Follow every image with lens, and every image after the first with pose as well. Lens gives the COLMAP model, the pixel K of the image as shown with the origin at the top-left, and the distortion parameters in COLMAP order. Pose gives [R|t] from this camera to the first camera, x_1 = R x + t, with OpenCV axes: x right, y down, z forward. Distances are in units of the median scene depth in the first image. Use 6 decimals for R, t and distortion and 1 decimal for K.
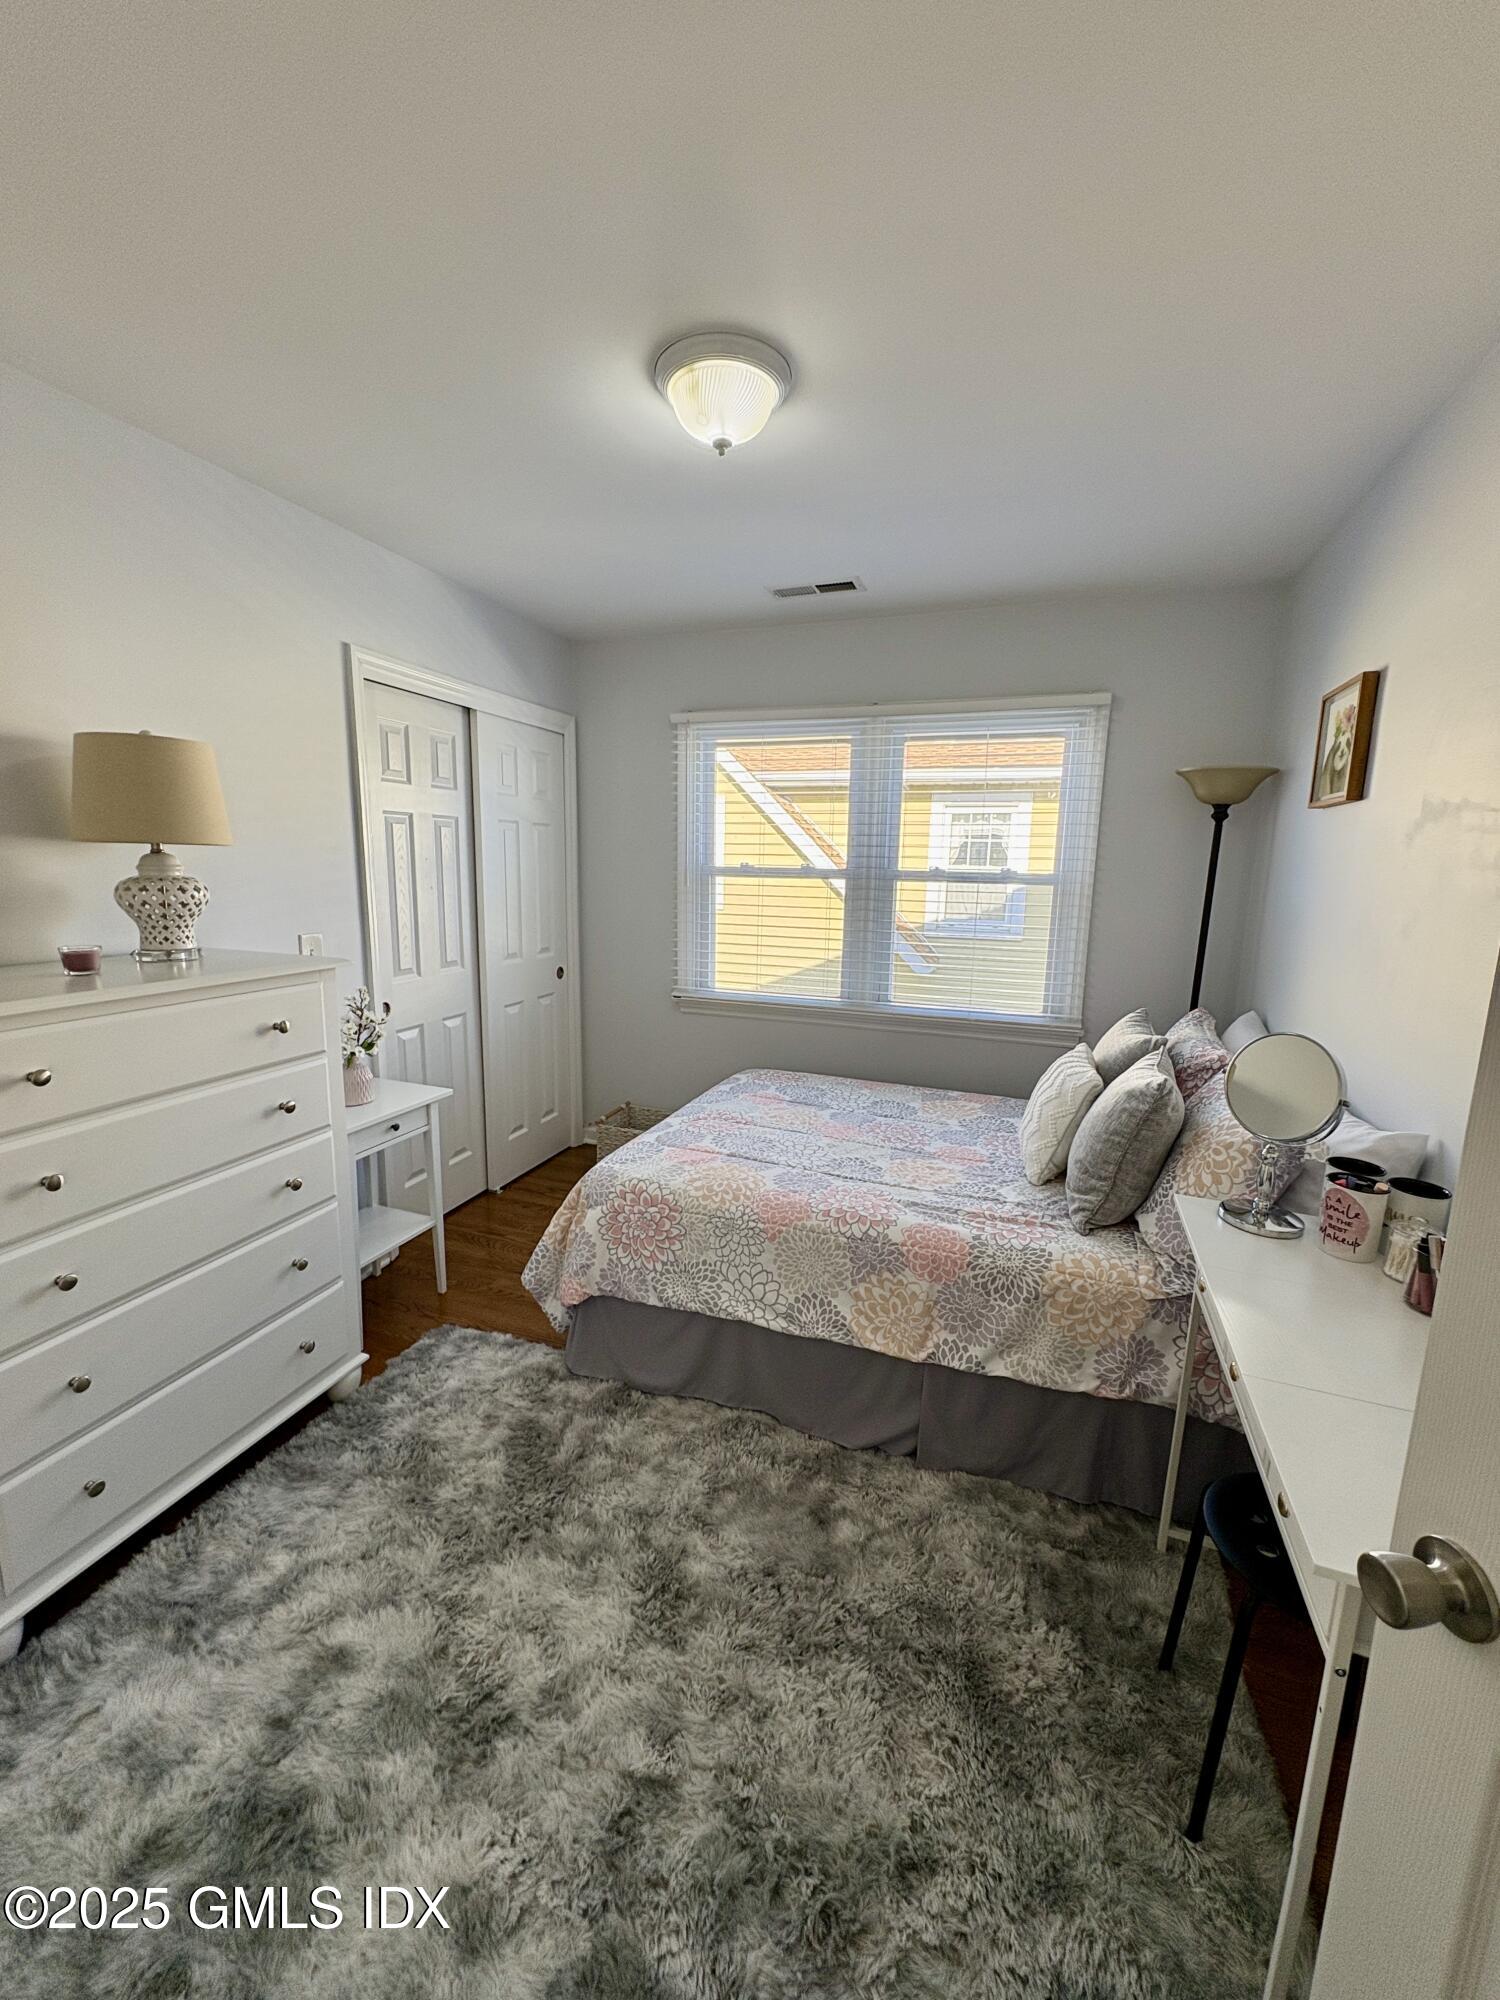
lens RADIAL K [[942.3, 0, 750.0], [0, 942.3, 1000.0], [0, 0, 1]] dist [-0.000240, -0.000020]
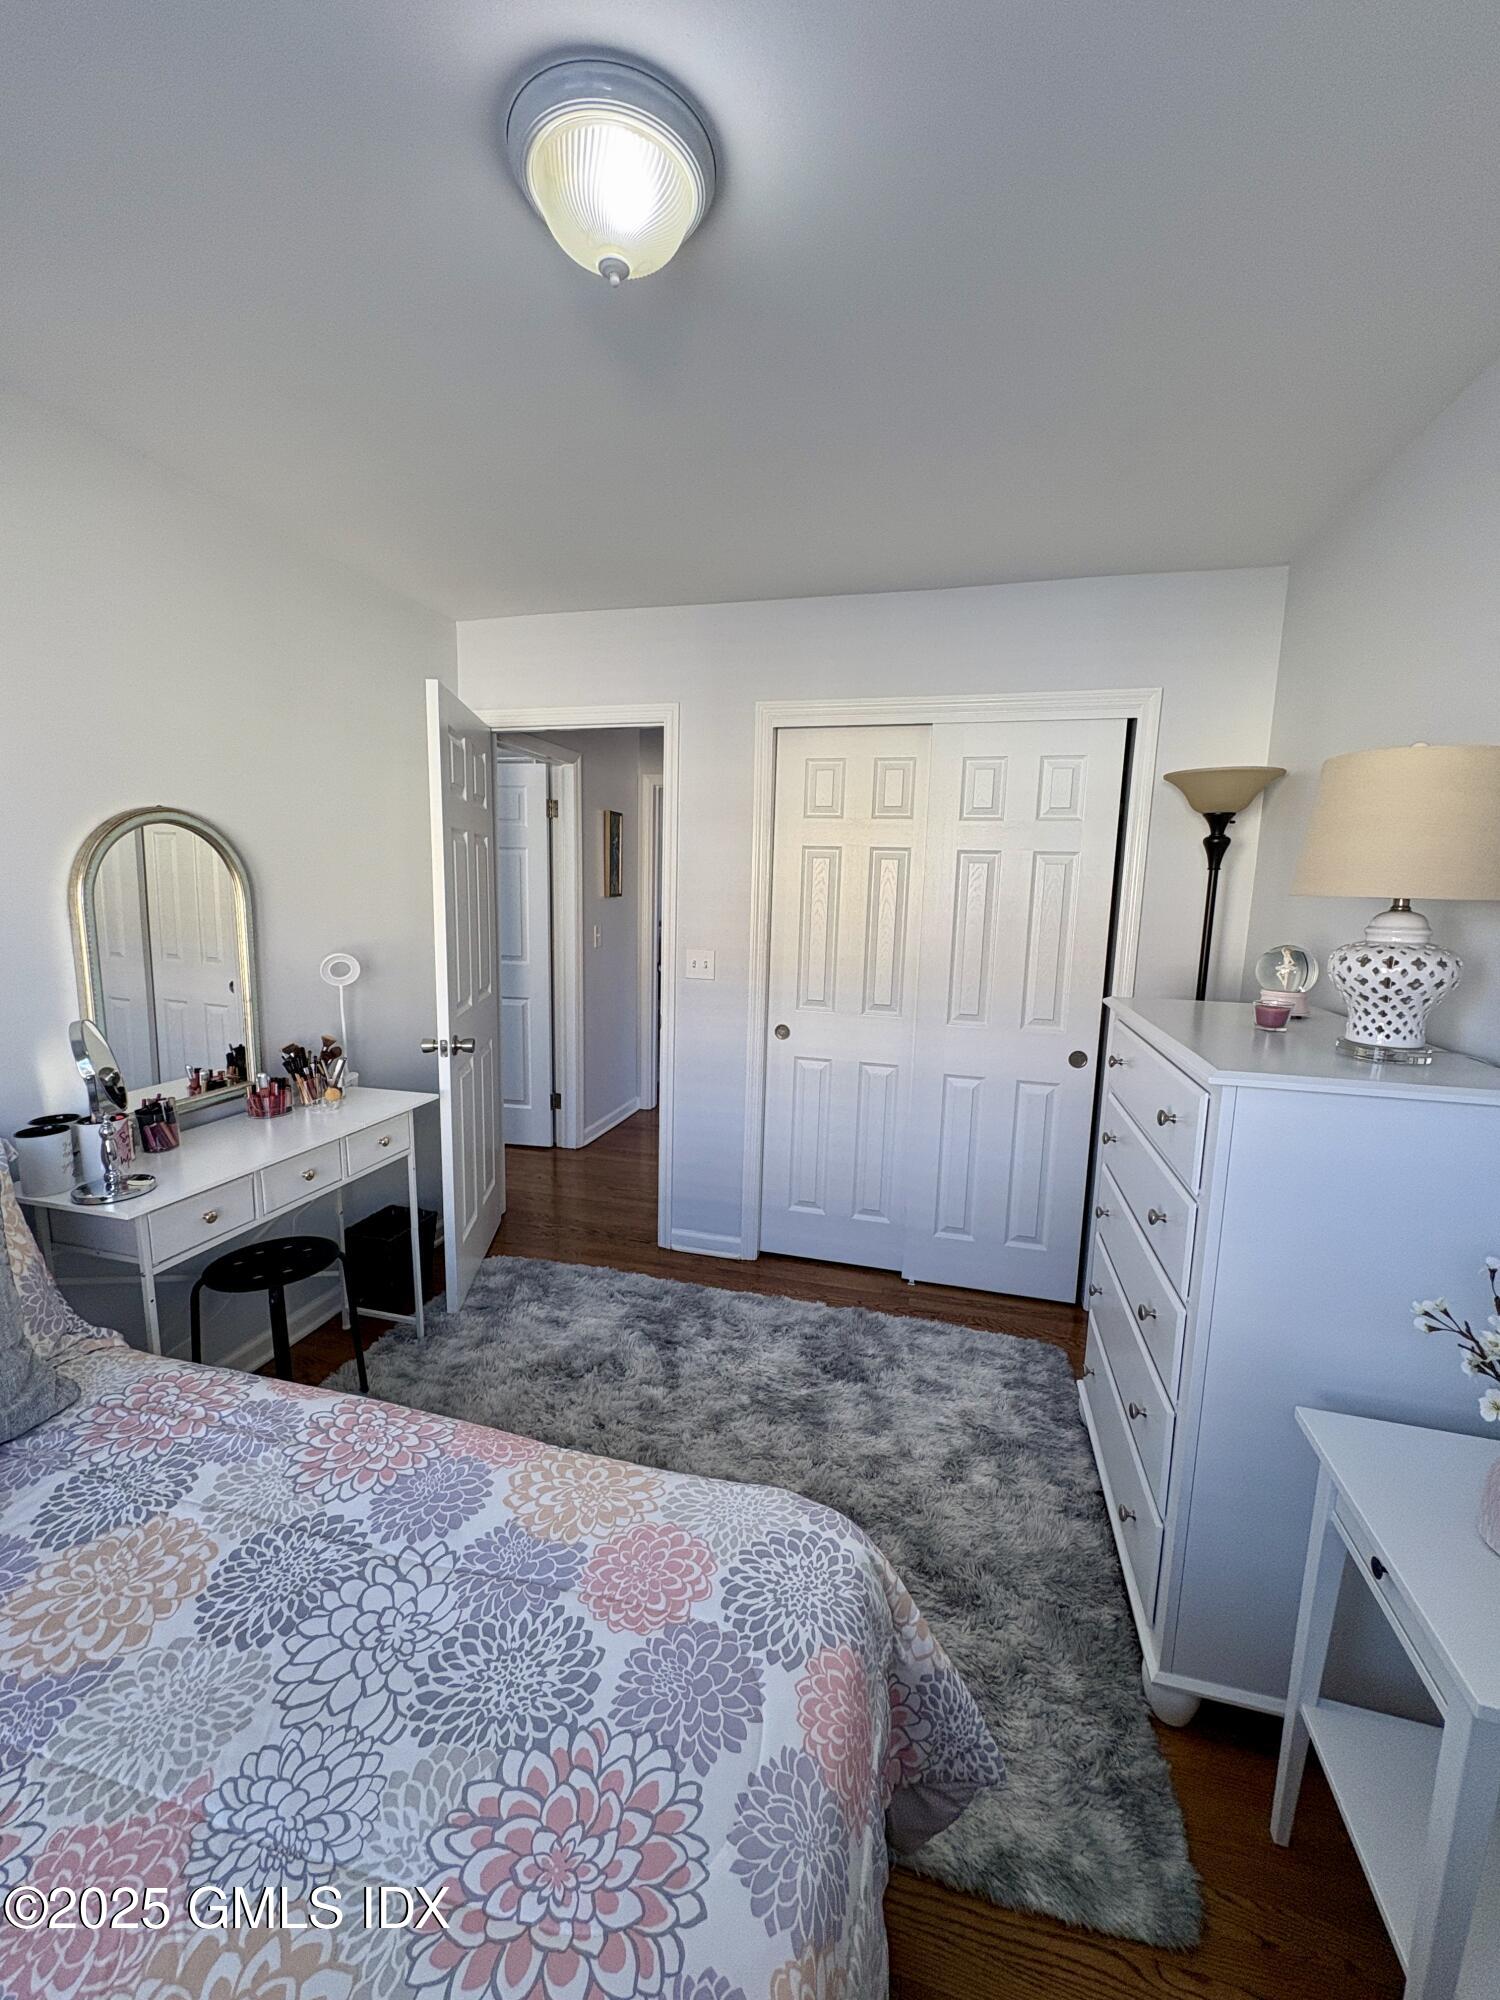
lens RADIAL K [[942.3, 0, 750.0], [0, 942.3, 1000.0], [0, 0, 1]] dist [-0.000240, -0.000020]
pose [[-0.996496, -0.032348, -0.077127, -0.099150], [-0.052176, 0.961165, 0.270997, -0.314478], [0.065366, 0.274072, -0.959485, 2.054929]]
